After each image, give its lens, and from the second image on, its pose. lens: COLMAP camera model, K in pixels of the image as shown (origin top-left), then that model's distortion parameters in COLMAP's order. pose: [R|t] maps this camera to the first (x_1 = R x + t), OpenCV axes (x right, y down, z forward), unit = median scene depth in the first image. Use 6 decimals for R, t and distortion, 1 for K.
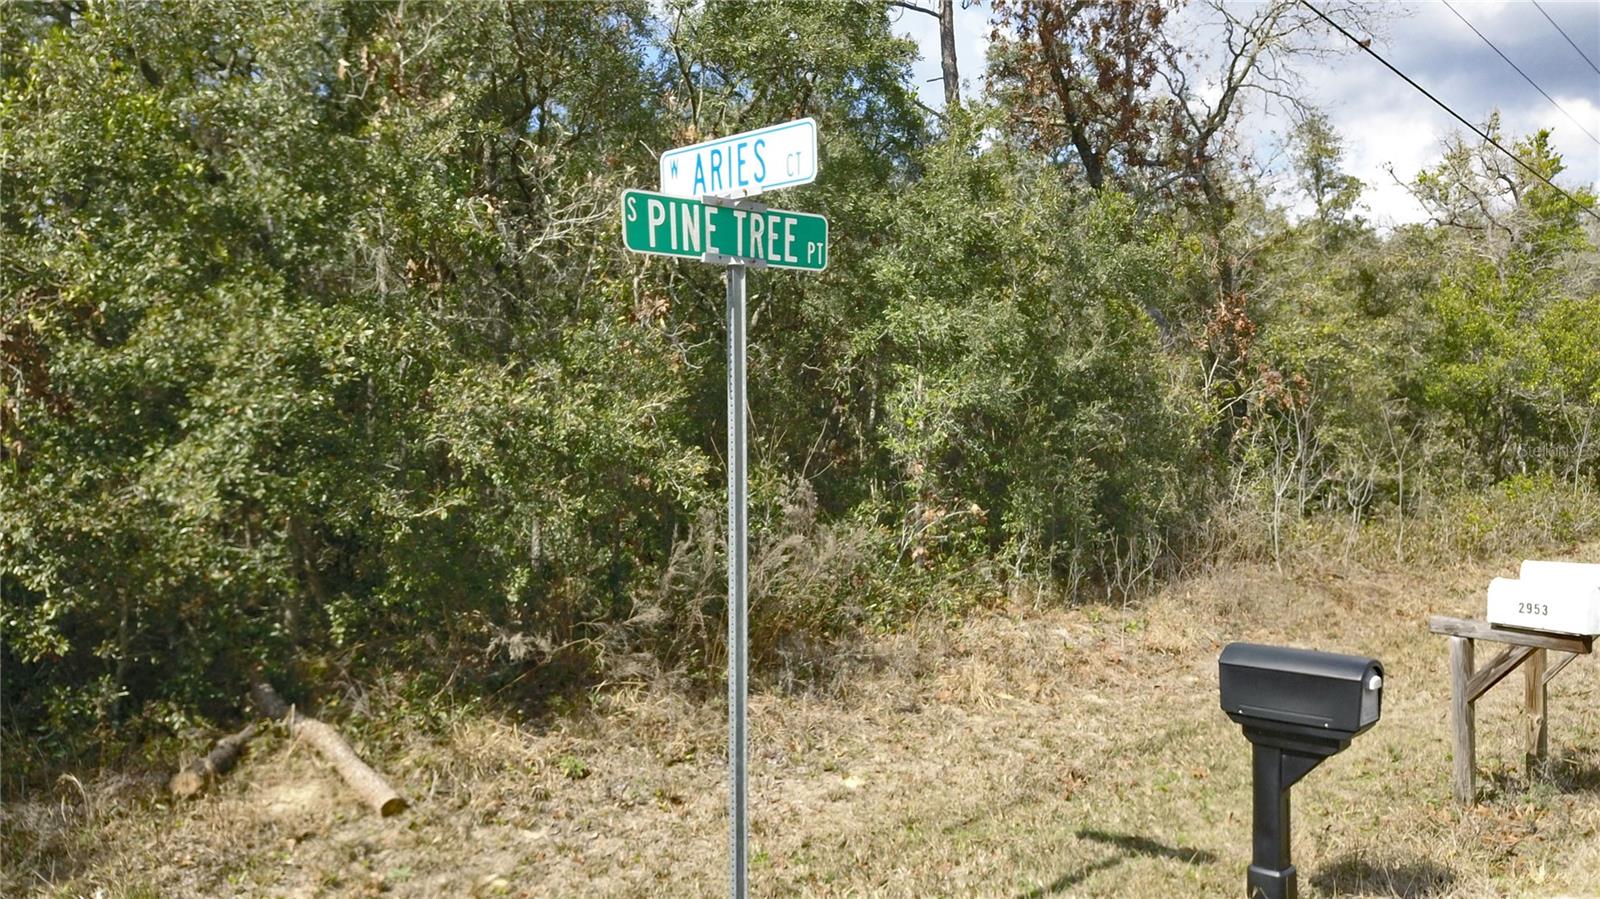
lens RADIAL K [[1238.3, 0, 789.6], [0, 1238.3, 442.6], [0, 0, 1]] dist [0.004204, -0.009891]
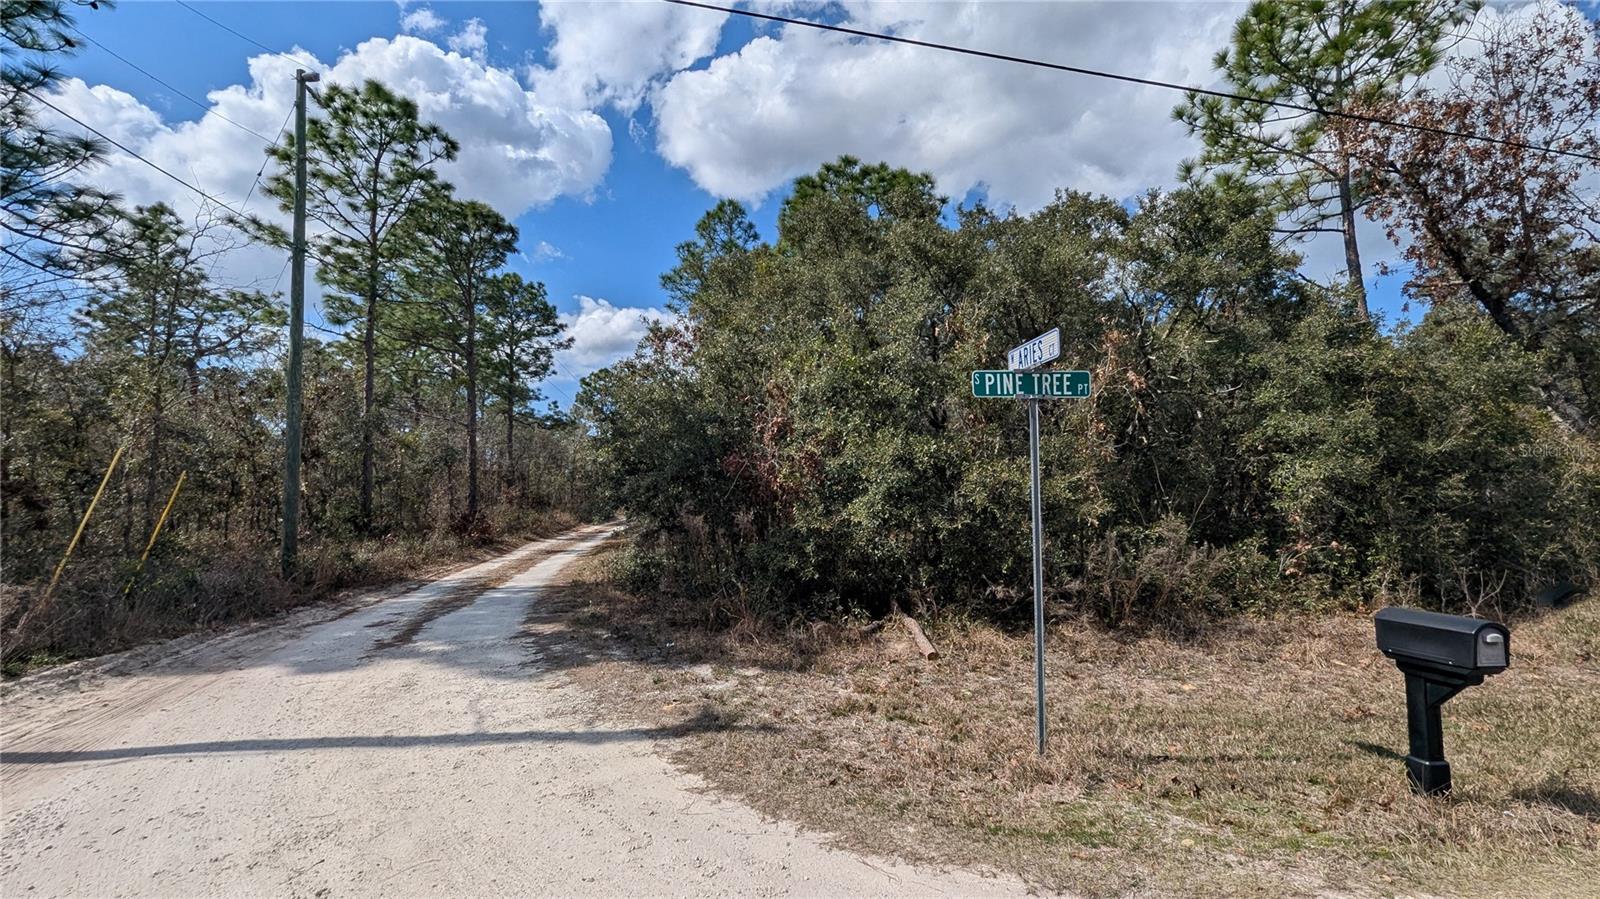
lens RADIAL K [[656.7, 0, 803.4], [0, 656.7, 463.7], [0, 0, 1]] dist [0.002103, -0.000393]
pose [[0.791234, -0.037207, -0.610380, 0.129008], [-0.012296, 0.996978, -0.076712, 0.024152], [0.611389, 0.068202, 0.788385, -0.054143]]
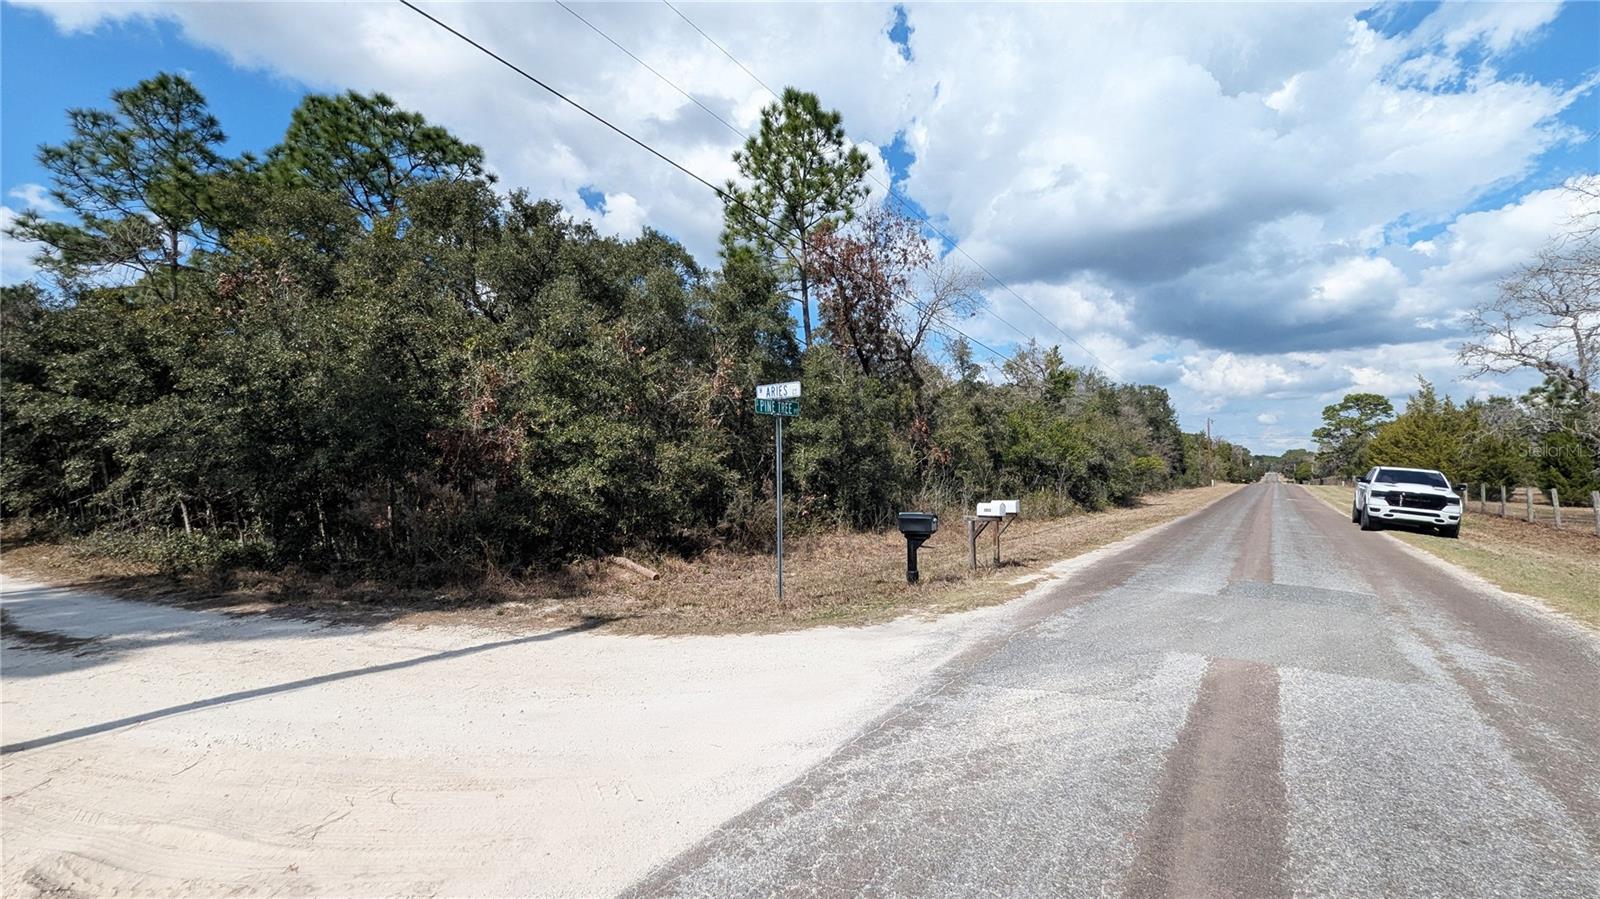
lens RADIAL K [[656.7, 0, 797.0], [0, 656.7, 464.8], [0, 0, 1]] dist [0.002103, -0.000393]
pose [[0.991225, -0.004455, 0.132109, -0.103880], [0.009451, 0.999263, -0.037216, 0.038329], [-0.131845, 0.038138, 0.990536, -0.436792]]
